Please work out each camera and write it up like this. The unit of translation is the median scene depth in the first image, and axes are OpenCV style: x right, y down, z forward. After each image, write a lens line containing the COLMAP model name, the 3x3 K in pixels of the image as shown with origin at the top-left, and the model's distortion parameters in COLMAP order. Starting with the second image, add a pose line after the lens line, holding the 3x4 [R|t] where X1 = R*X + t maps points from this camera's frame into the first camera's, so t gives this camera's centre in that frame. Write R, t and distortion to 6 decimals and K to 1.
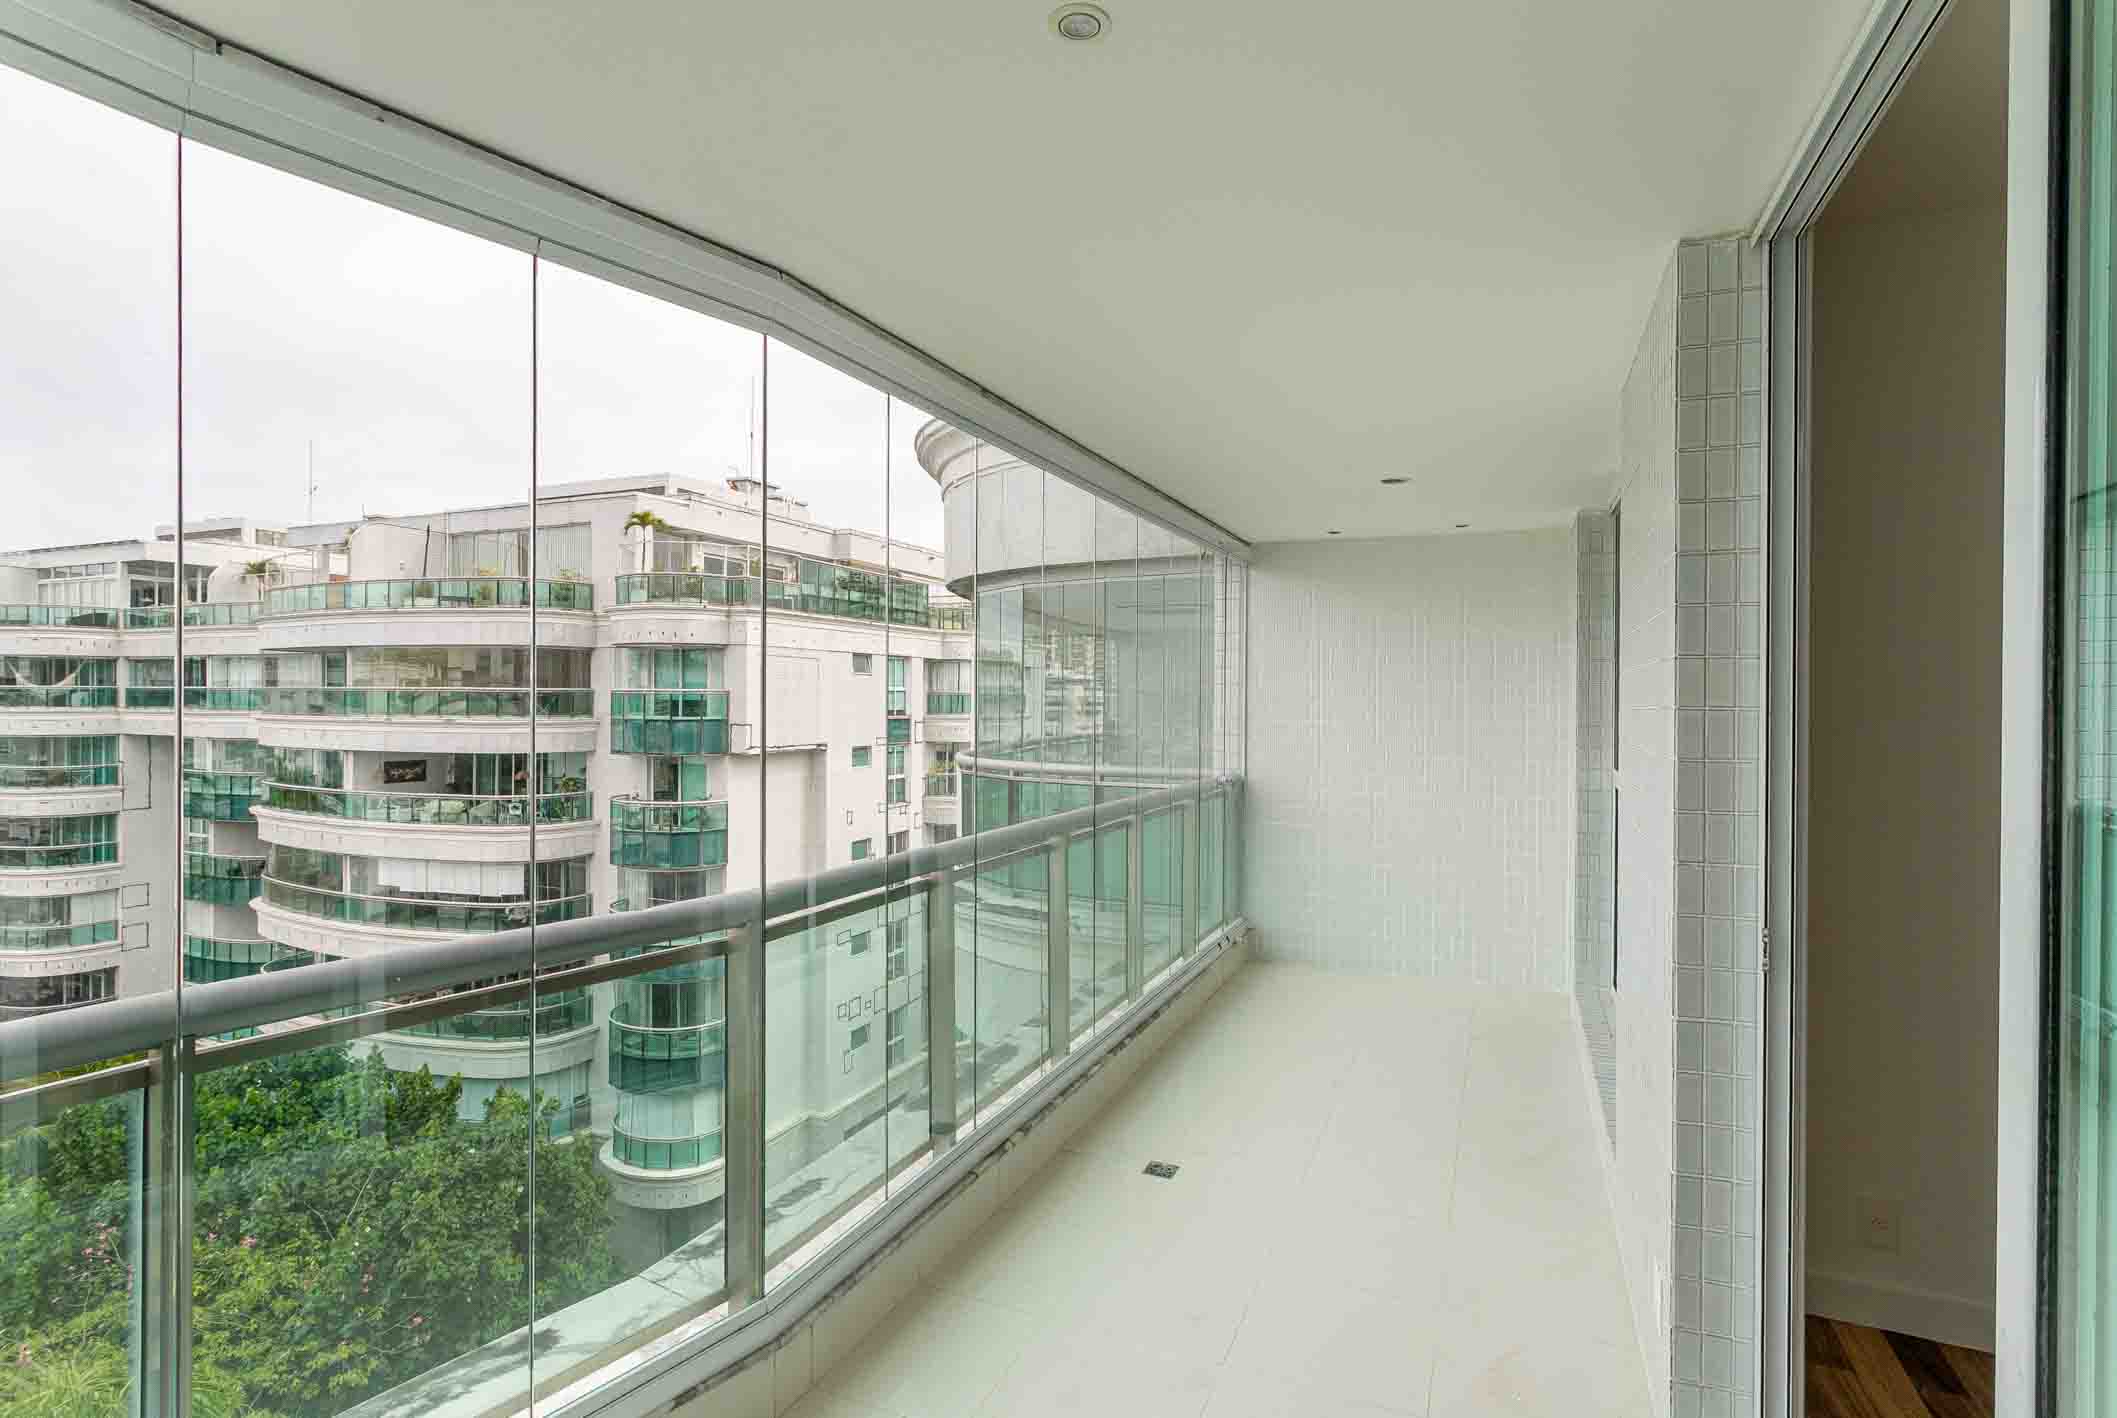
lens RADIAL K [[1035.5, 0, 1058.5], [0, 1035.5, 709.0], [0, 0, 1]] dist [0.000674, 0.000041]
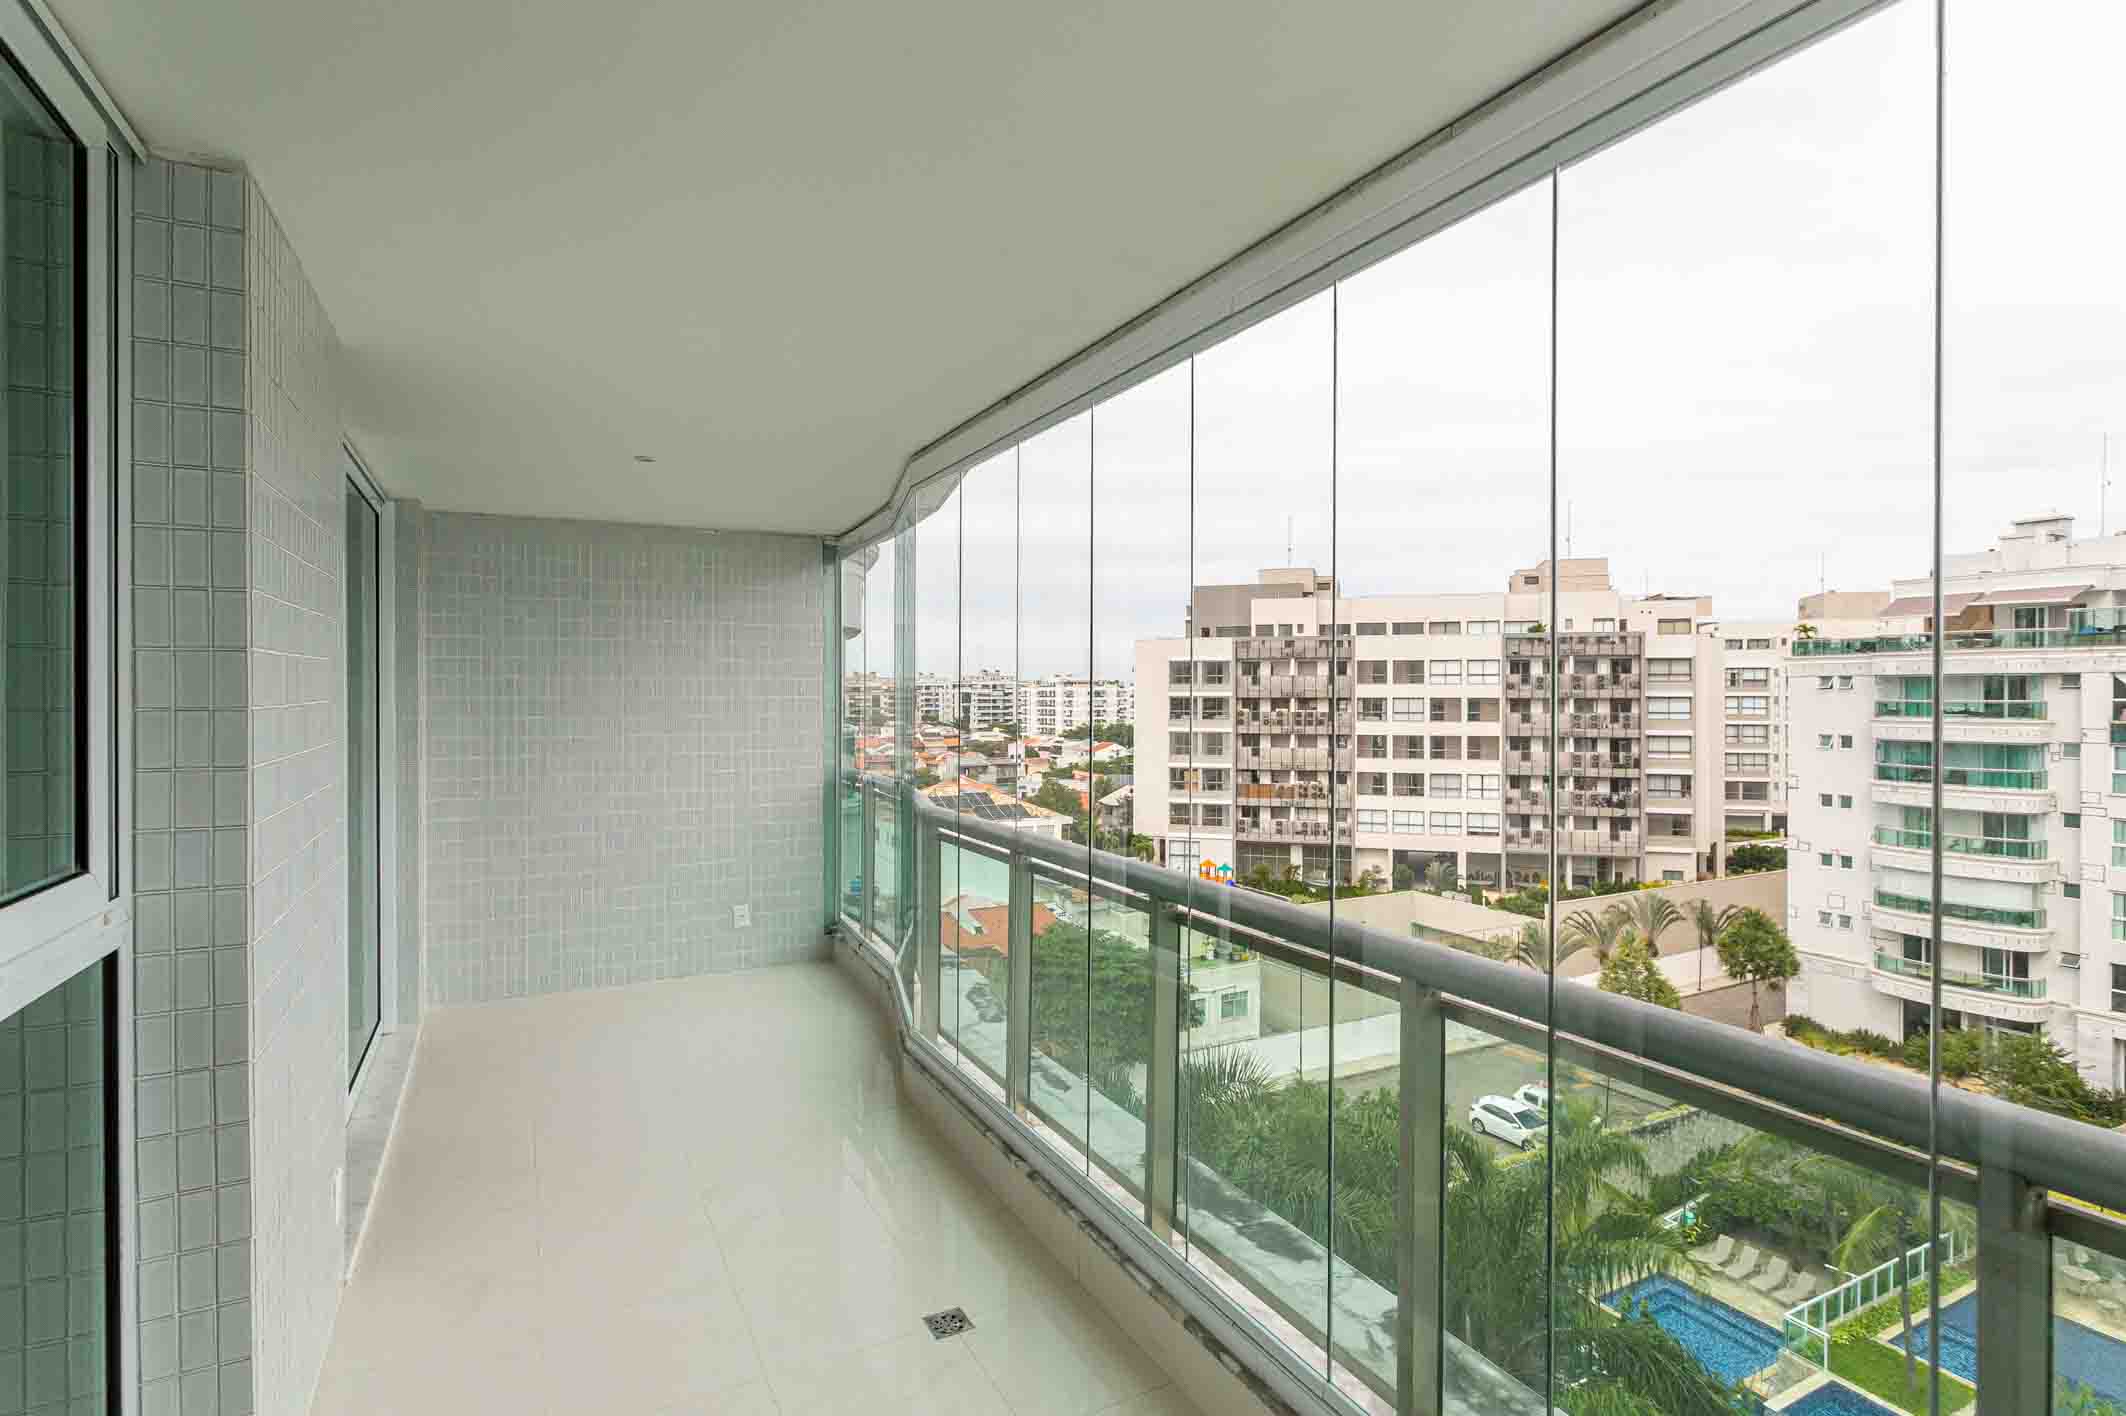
lens RADIAL K [[1049.4, 0, 1098.9], [0, 1049.4, 681.6], [0, 0, 1]] dist [0.002263, 0.000756]
pose [[-0.608707, -0.013409, -0.793282, 0.632306], [-0.011930, 0.999899, -0.007747, -0.029663], [0.793305, 0.004748, -0.608806, 1.488560]]
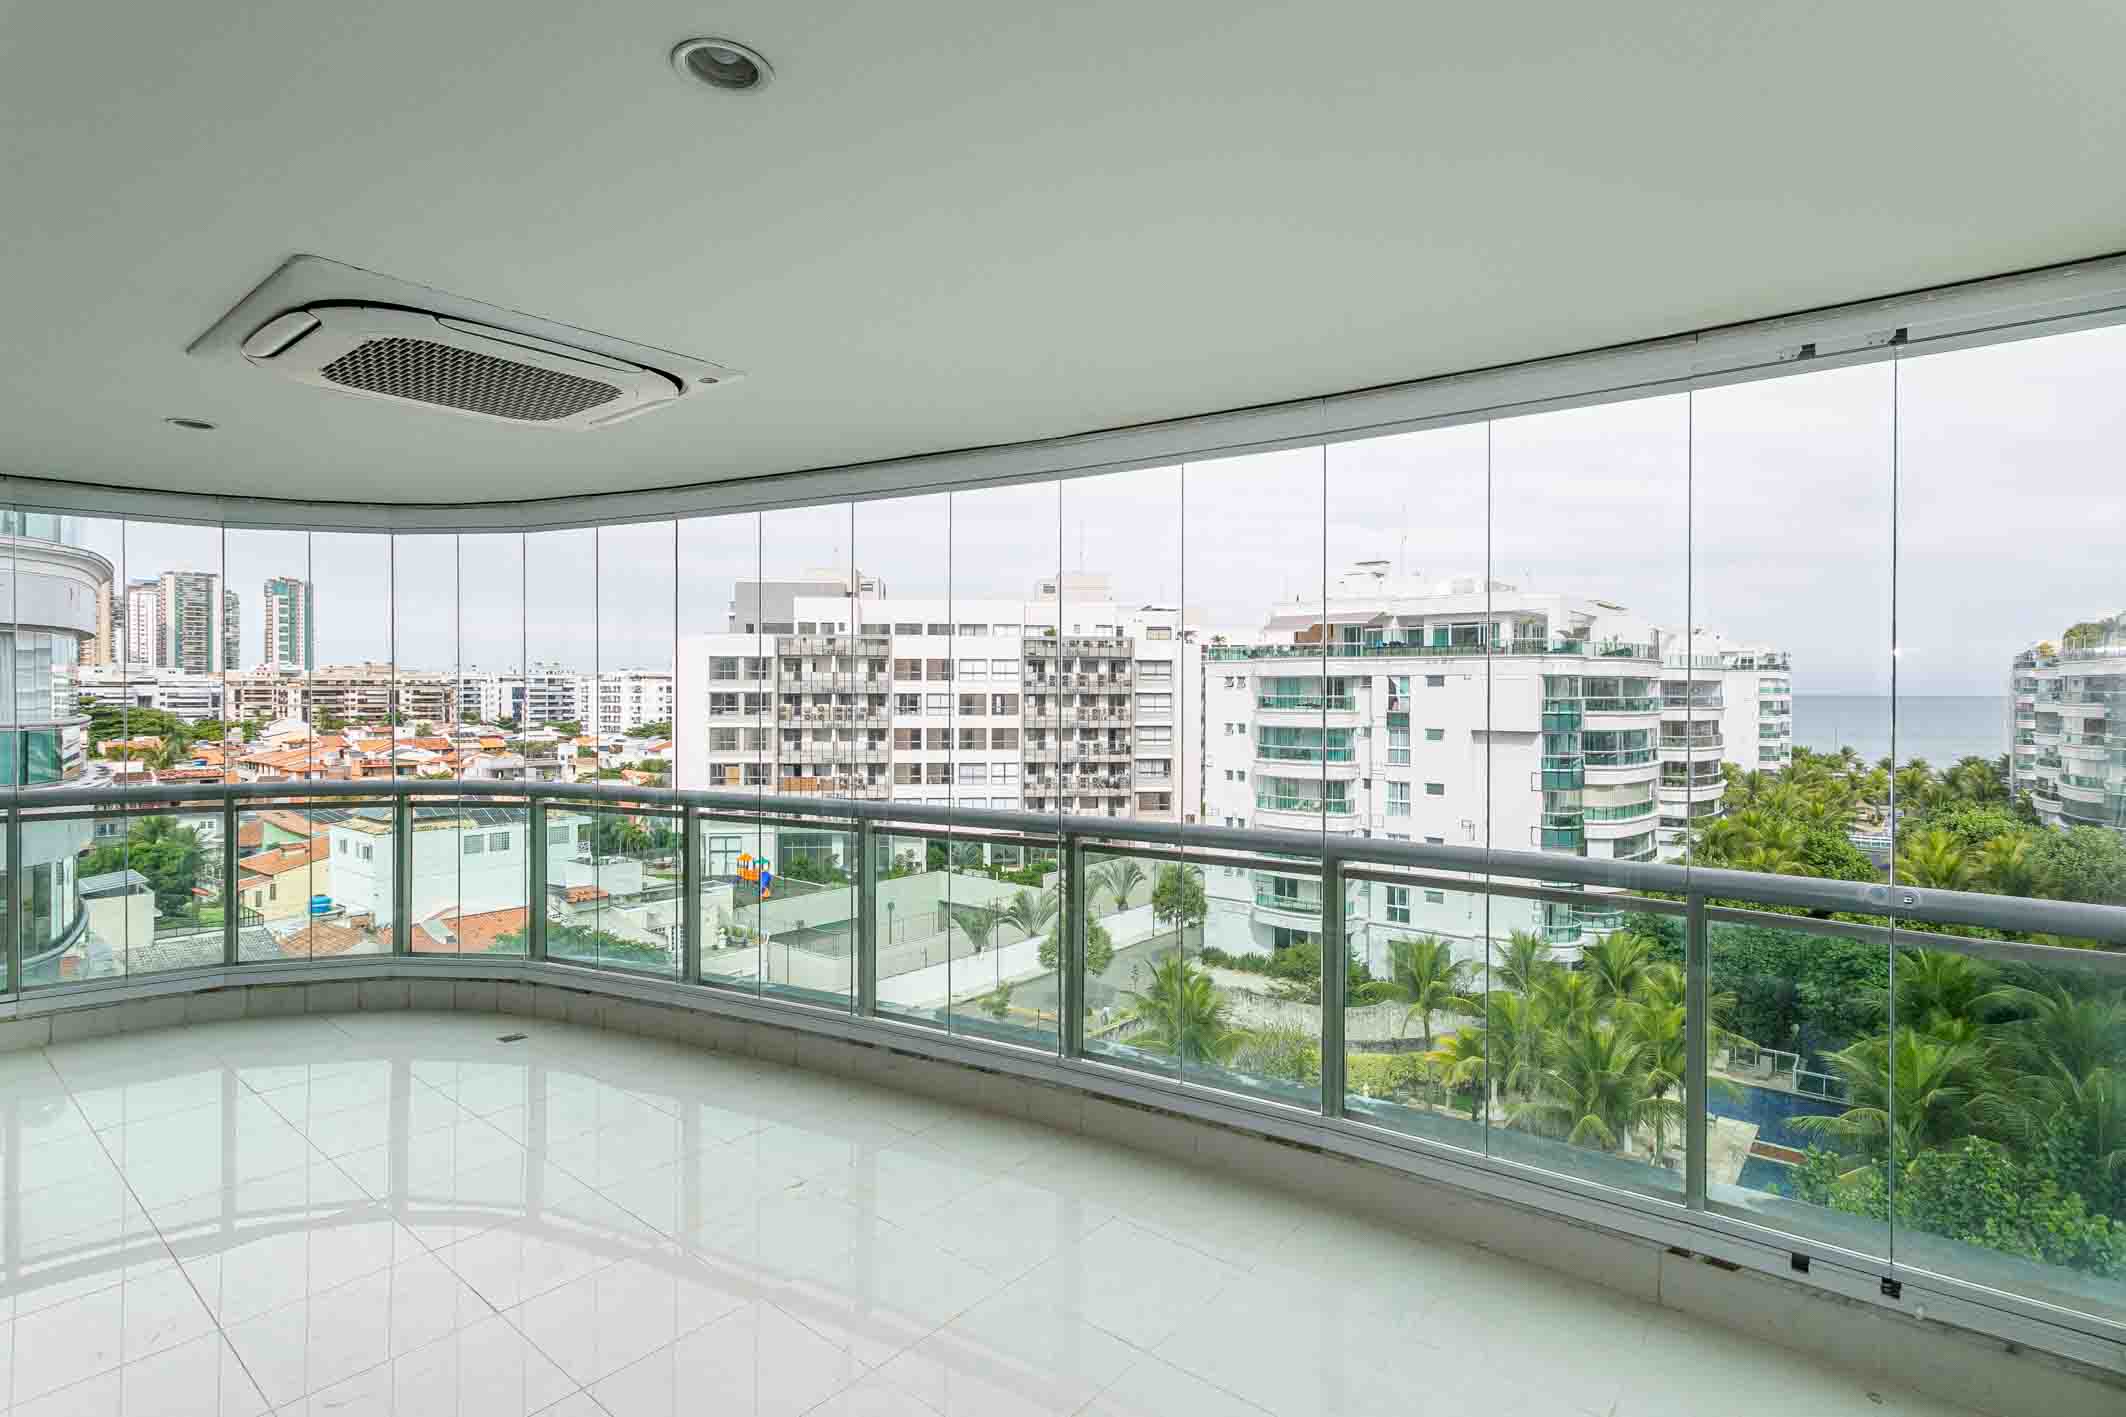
lens RADIAL K [[1026.0, 0, 1103.6], [0, 1026.0, 684.8], [0, 0, 1]] dist [-0.002301, 0.007186]
pose [[-0.256549, -0.010975, -0.966469, 0.933277], [-0.016065, 0.999846, -0.007090, -0.034995], [0.966398, 0.013708, -0.256686, 3.563934]]
